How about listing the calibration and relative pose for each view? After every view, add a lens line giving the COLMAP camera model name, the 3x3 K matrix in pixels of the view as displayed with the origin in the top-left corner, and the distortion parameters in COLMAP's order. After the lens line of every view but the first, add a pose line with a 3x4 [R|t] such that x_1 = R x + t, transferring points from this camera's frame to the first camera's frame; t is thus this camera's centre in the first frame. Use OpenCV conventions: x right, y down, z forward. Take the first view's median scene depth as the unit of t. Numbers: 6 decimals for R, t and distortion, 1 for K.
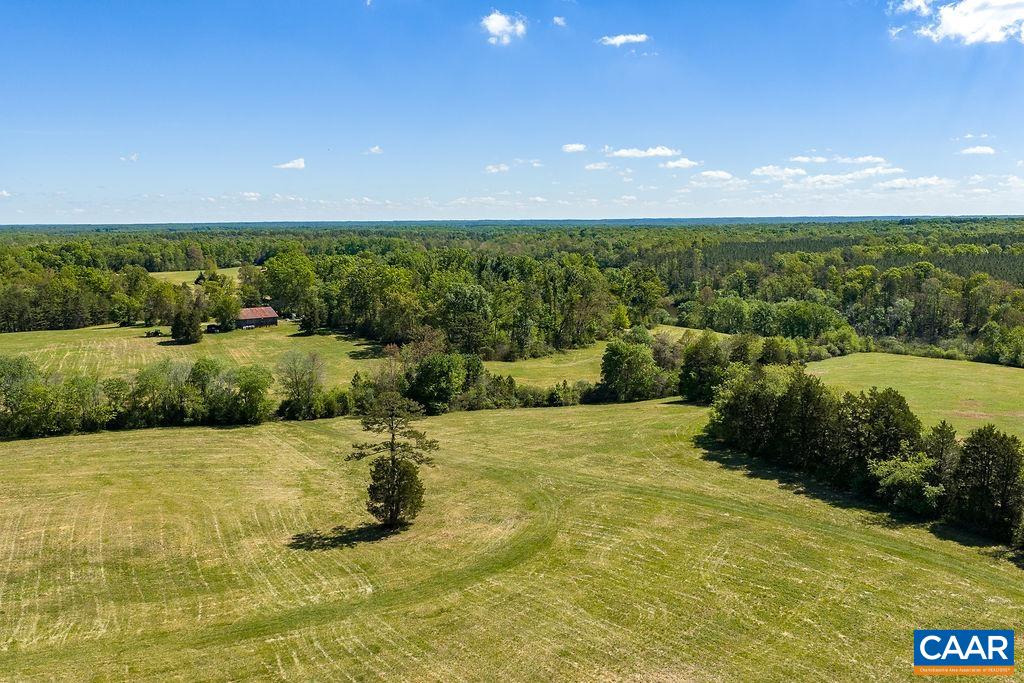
lens RADIAL K [[856.4, 0, 509.7], [0, 856.4, 343.8], [0, 0, 1]] dist [0.023221, -0.036584]
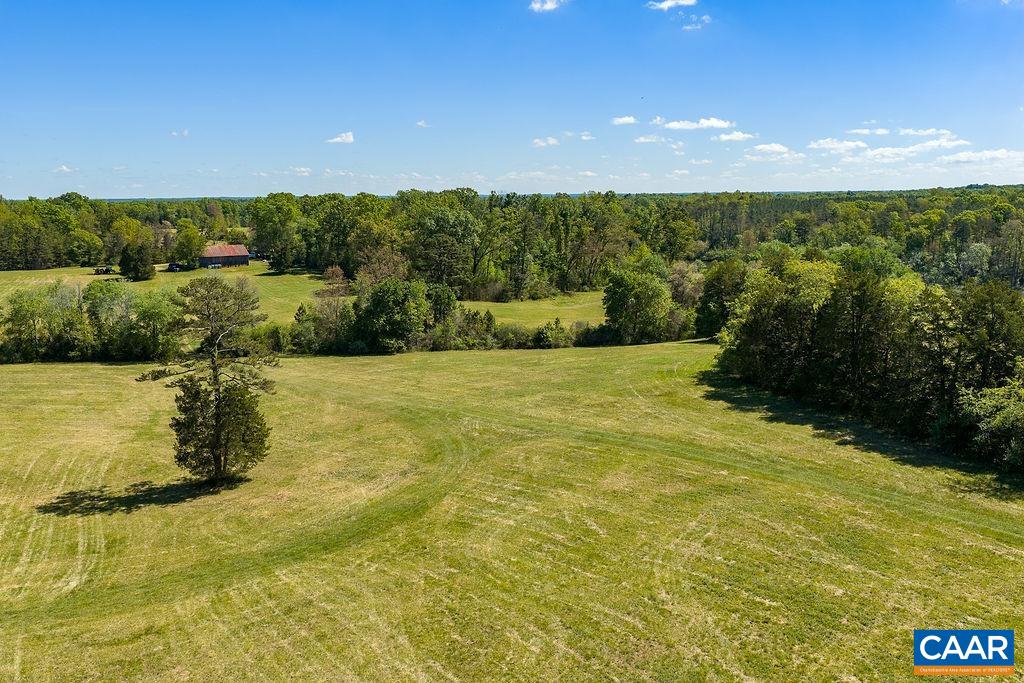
lens RADIAL K [[849.7, 0, 506.8], [0, 849.7, 340.0], [0, 0, 1]] dist [0.008953, -0.007751]
pose [[0.997926, 0.008702, -0.063774, 0.080456], [-0.007296, 0.999726, 0.022244, 0.054018], [0.063950, -0.021733, 0.997716, 0.226386]]
